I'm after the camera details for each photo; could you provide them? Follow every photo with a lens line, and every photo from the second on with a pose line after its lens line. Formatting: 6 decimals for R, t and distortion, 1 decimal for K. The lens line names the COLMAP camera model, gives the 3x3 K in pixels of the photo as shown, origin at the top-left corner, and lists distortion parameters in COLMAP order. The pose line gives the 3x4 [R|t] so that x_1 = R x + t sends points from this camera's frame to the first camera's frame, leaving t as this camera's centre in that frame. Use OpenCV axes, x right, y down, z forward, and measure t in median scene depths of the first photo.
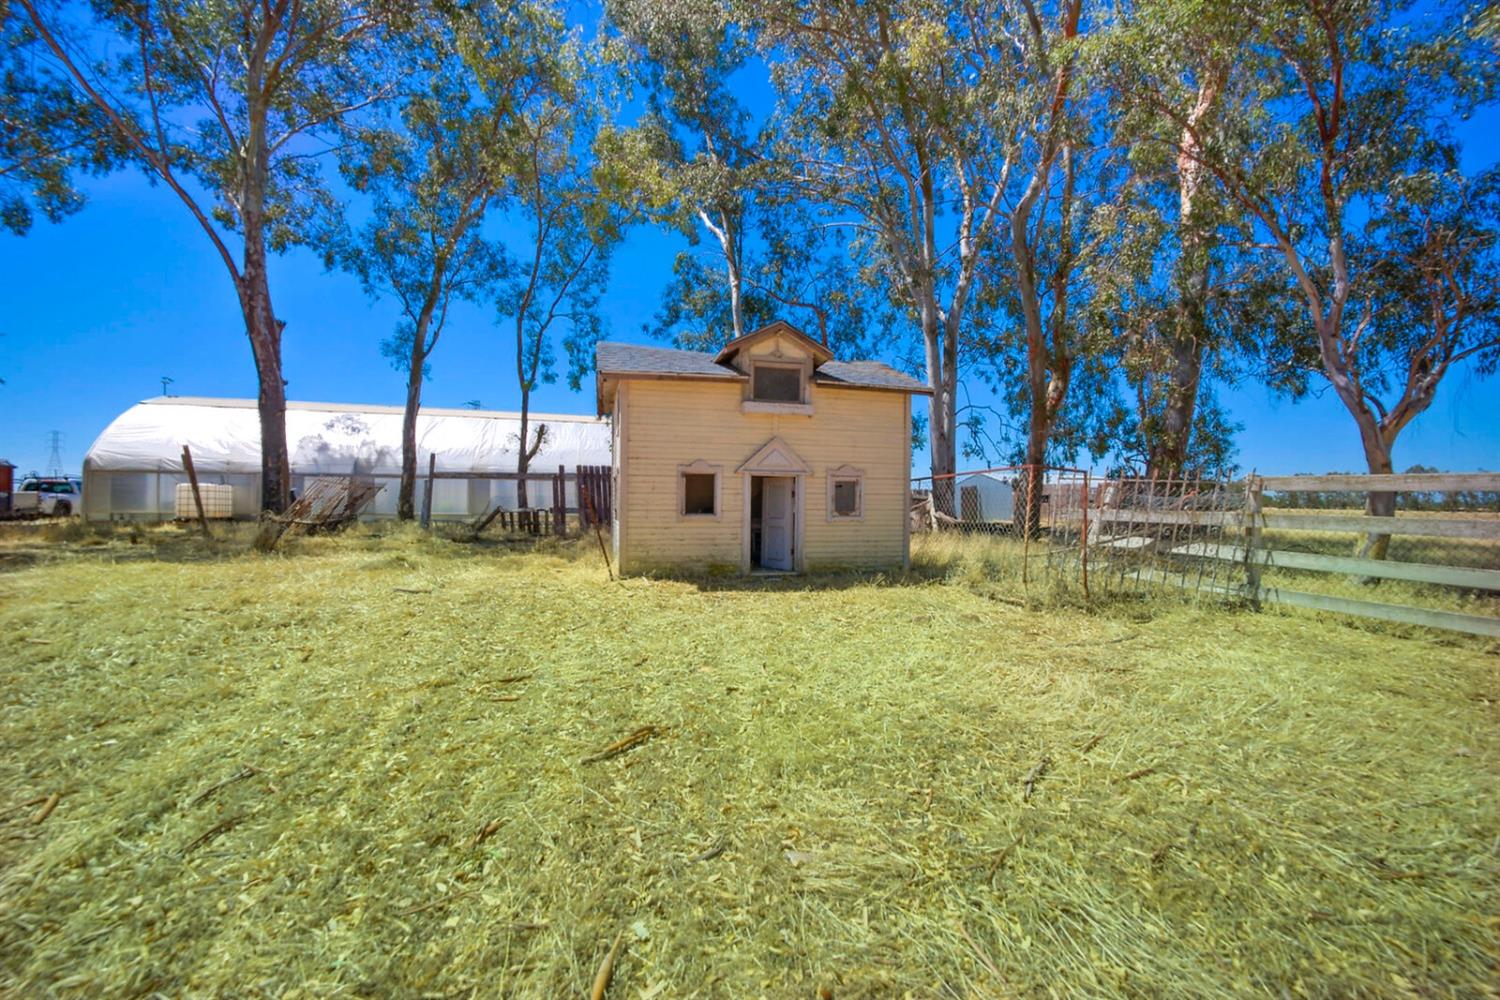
lens RADIAL K [[588.5, 0, 745.2], [0, 588.5, 499.9], [0, 0, 1]] dist [-0.000315, -0.000012]
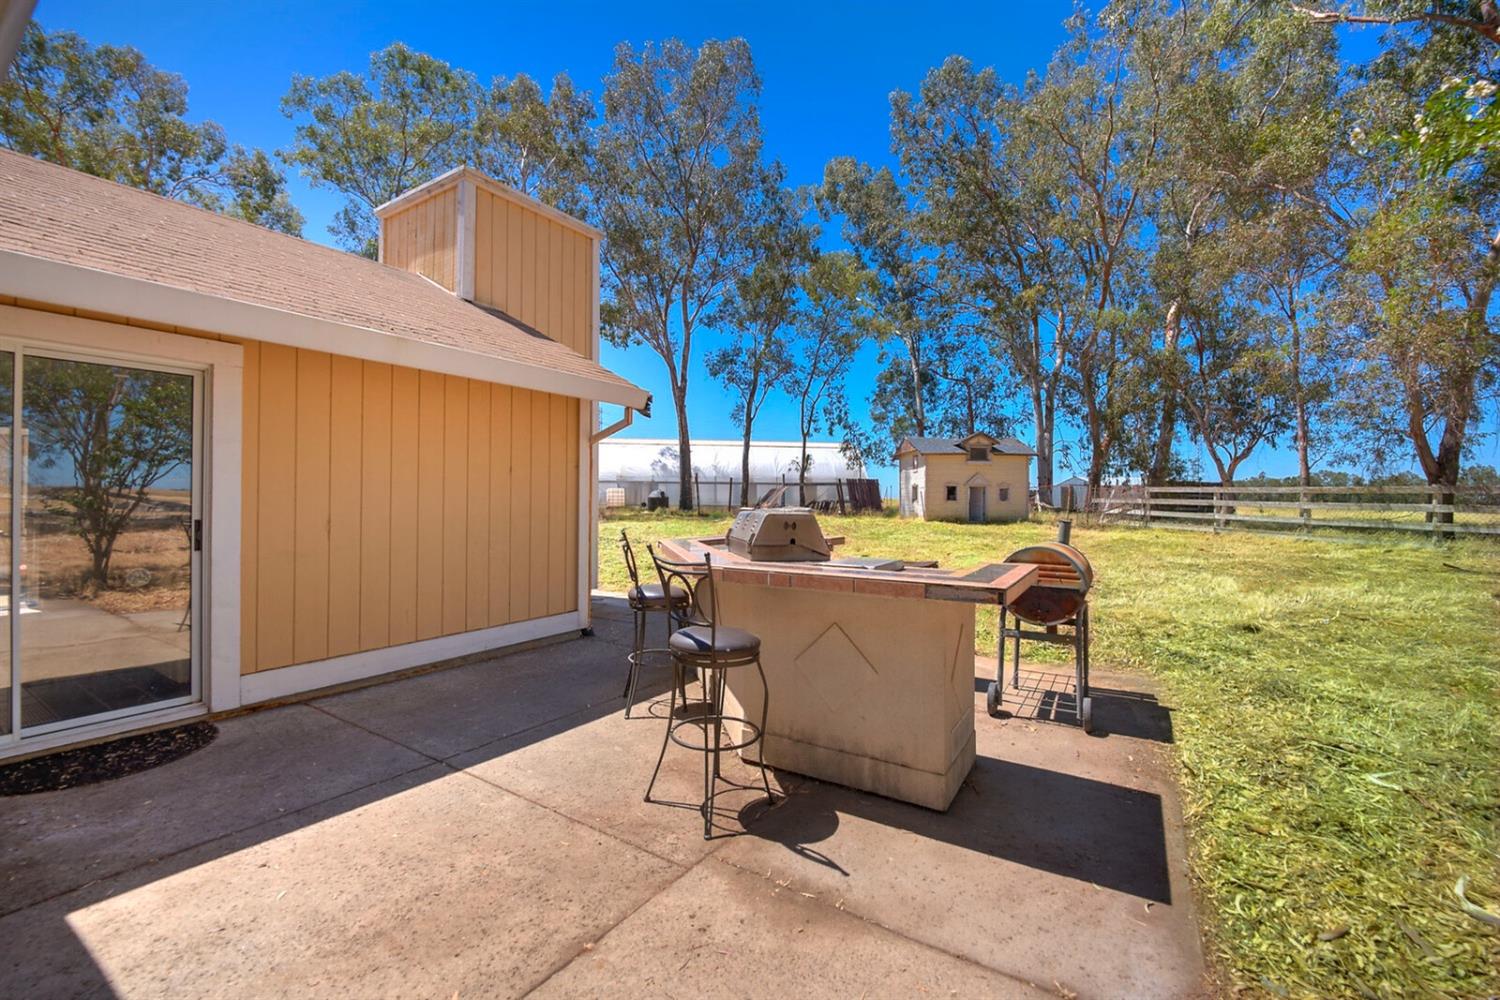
lens RADIAL K [[614.9, 0, 746.9], [0, 614.9, 496.0], [0, 0, 1]] dist [-0.000625, 0.000036]
pose [[0.990653, -0.002649, -0.136378, -0.294055], [0.002121, 0.999990, -0.004023, 0.005745], [0.136388, 0.003696, 0.990649, -0.939632]]
